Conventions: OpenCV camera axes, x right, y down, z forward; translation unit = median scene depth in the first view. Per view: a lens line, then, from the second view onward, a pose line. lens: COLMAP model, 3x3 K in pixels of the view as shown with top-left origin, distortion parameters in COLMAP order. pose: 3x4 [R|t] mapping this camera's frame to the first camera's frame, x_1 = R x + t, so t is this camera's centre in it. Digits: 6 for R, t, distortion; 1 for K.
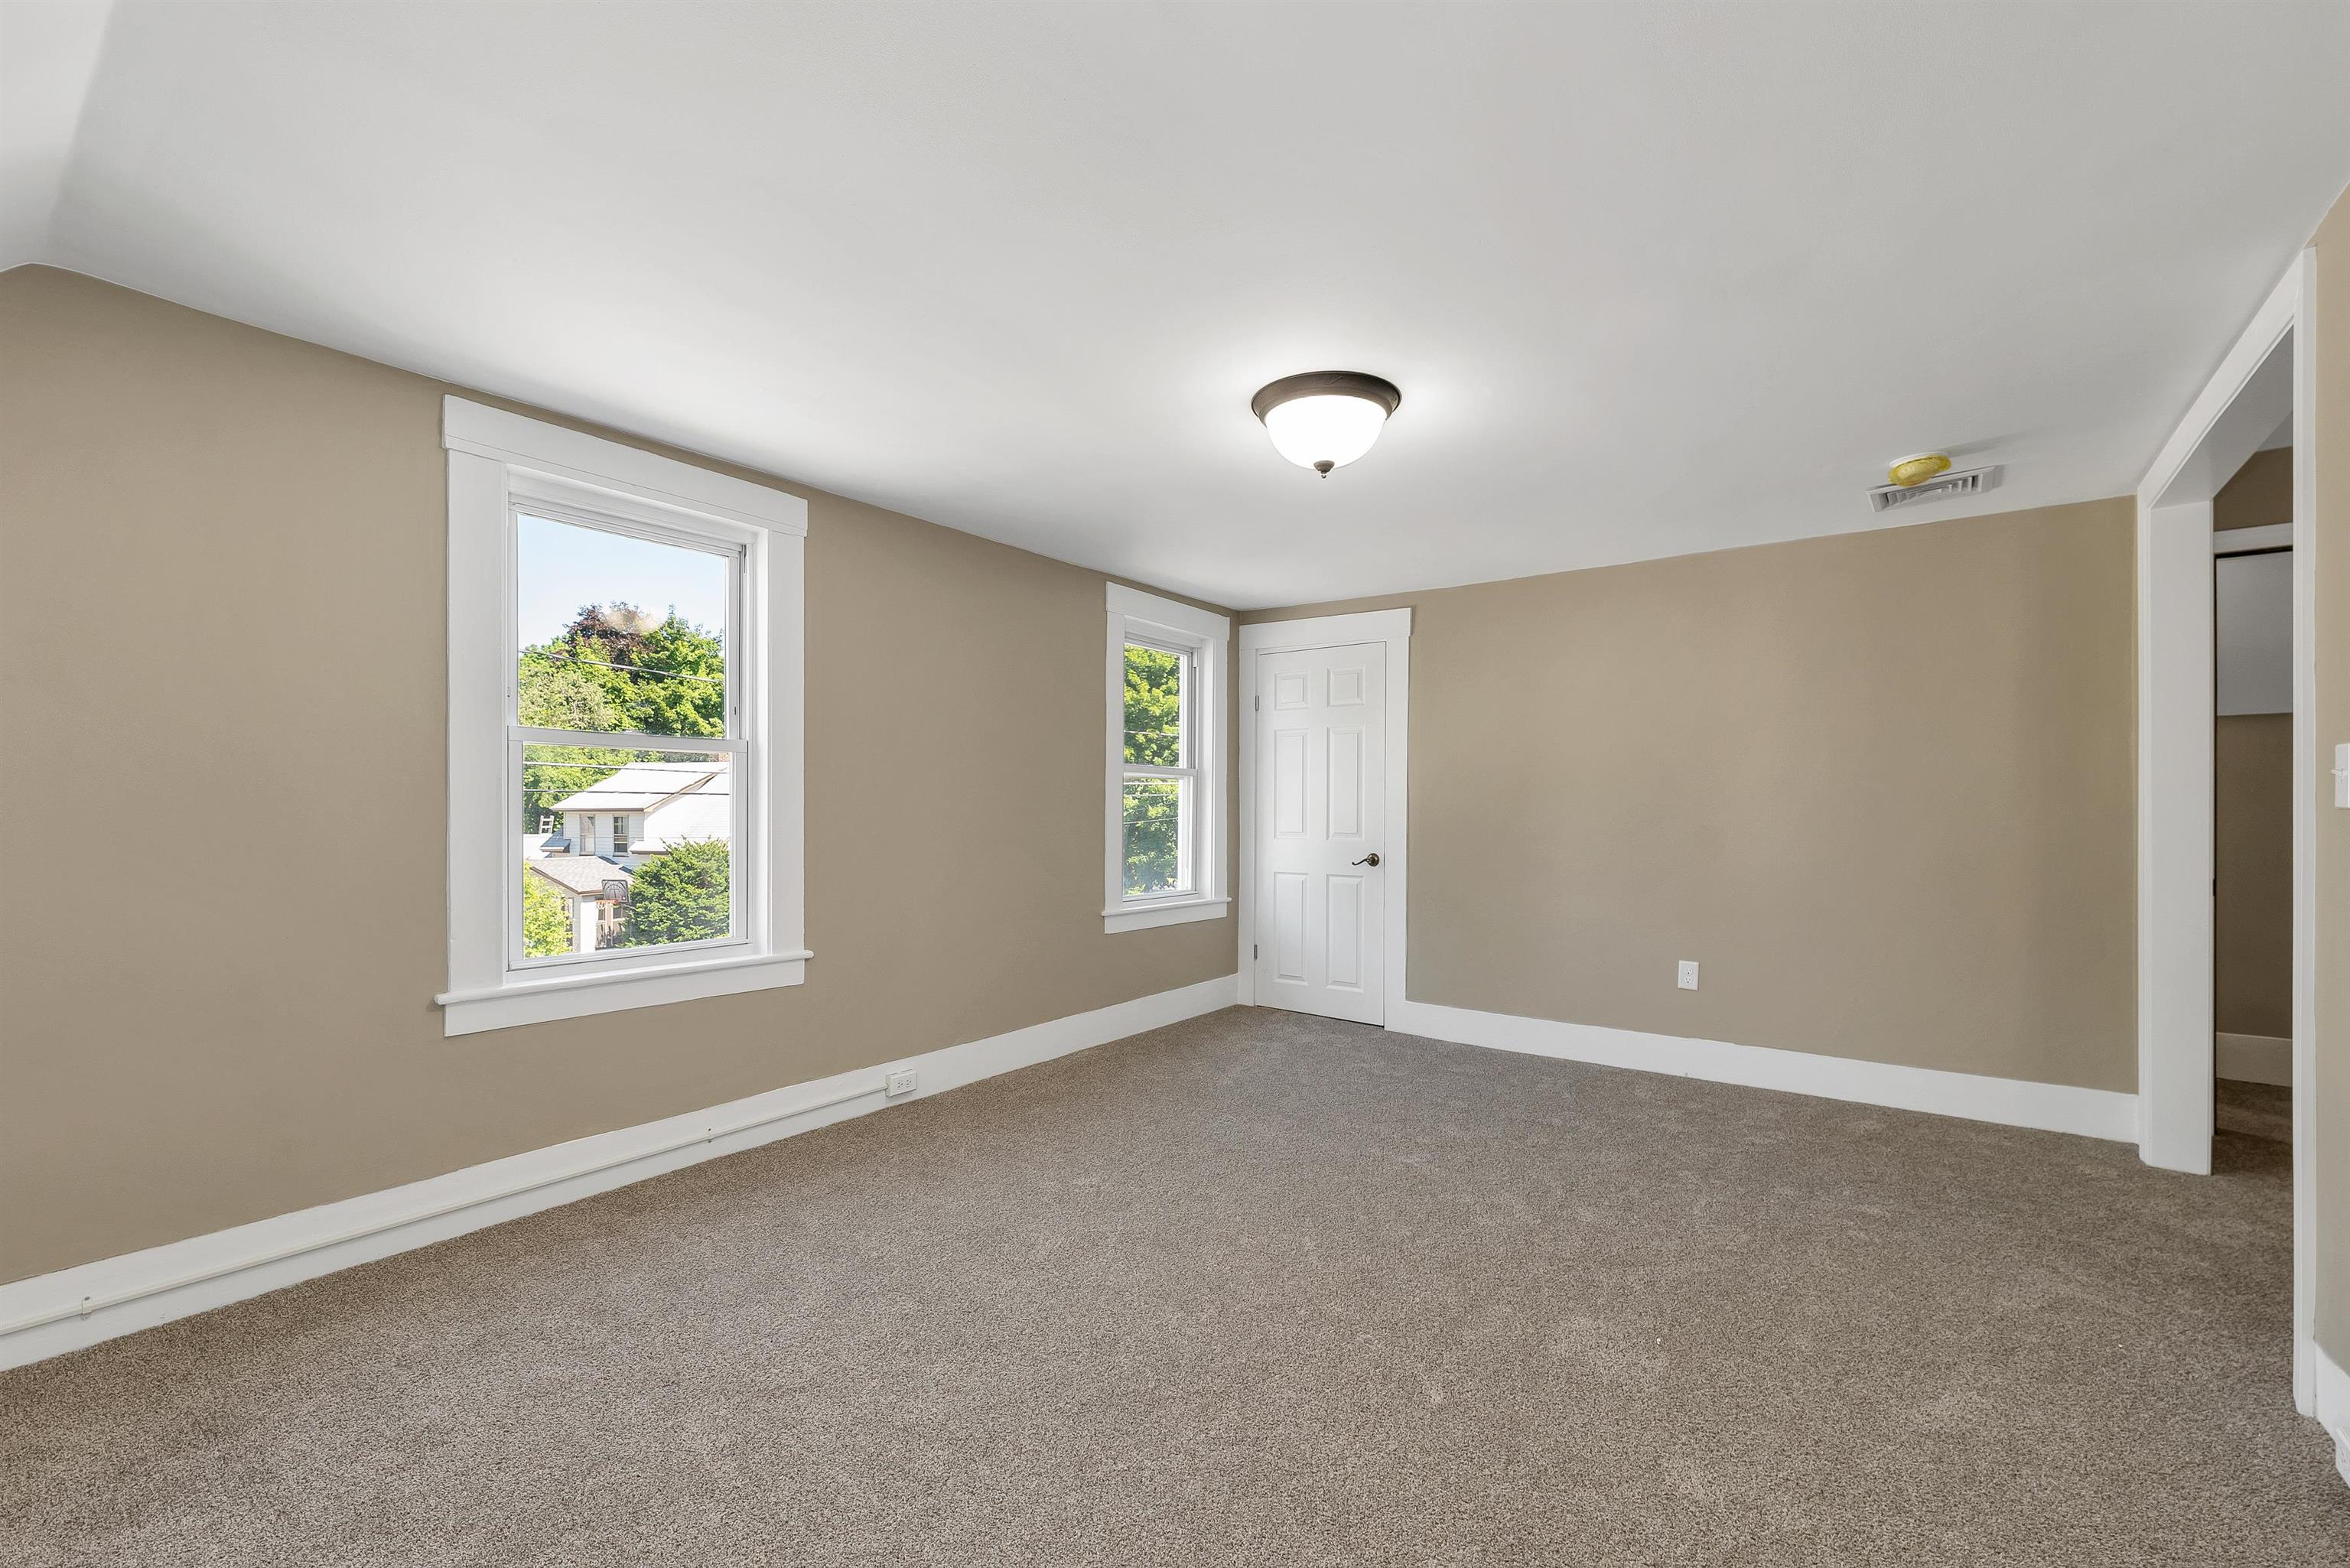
lens RADIAL K [[965.1, 0, 1178.3], [0, 965.1, 799.8], [0, 0, 1]] dist [-0.003003, 0.000079]
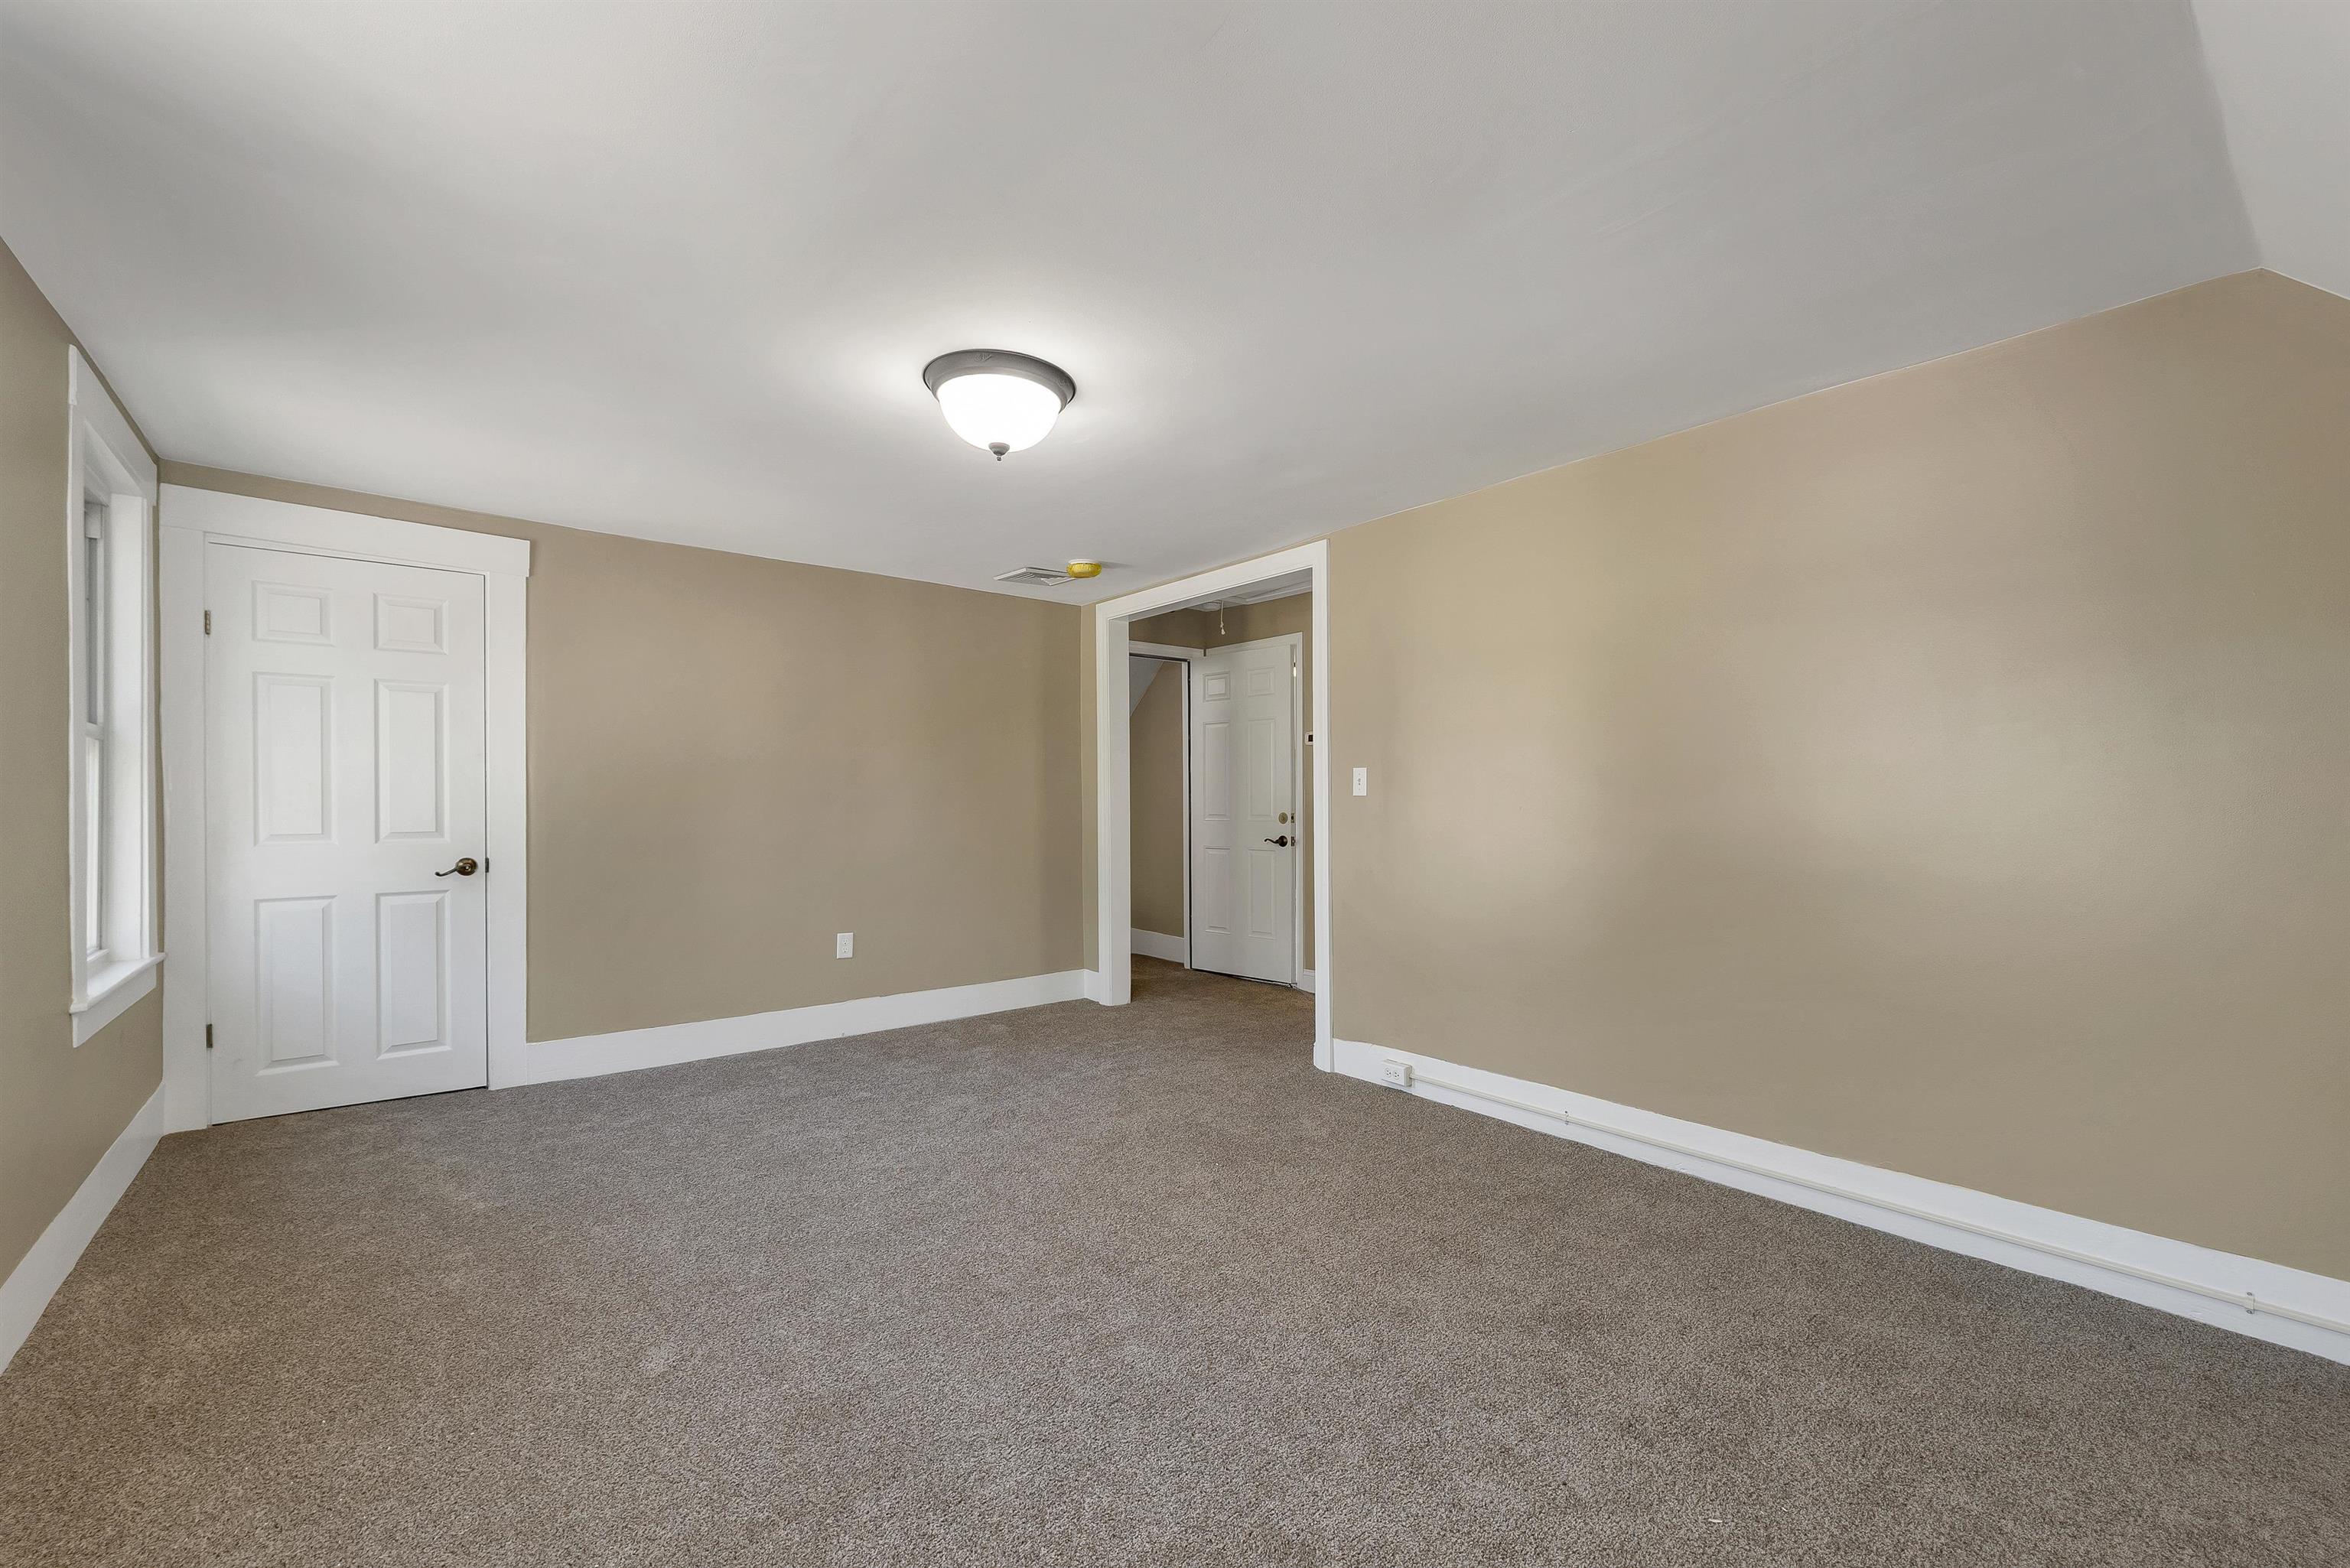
lens RADIAL K [[965.1, 0, 1174.9], [0, 965.1, 799.3], [0, 0, 1]] dist [-0.003003, 0.000079]
pose [[0.245716, -0.004631, 0.969331, -0.406713], [-0.009867, 0.999925, 0.007279, -0.000619], [-0.969292, -0.011353, 0.245652, 0.310484]]
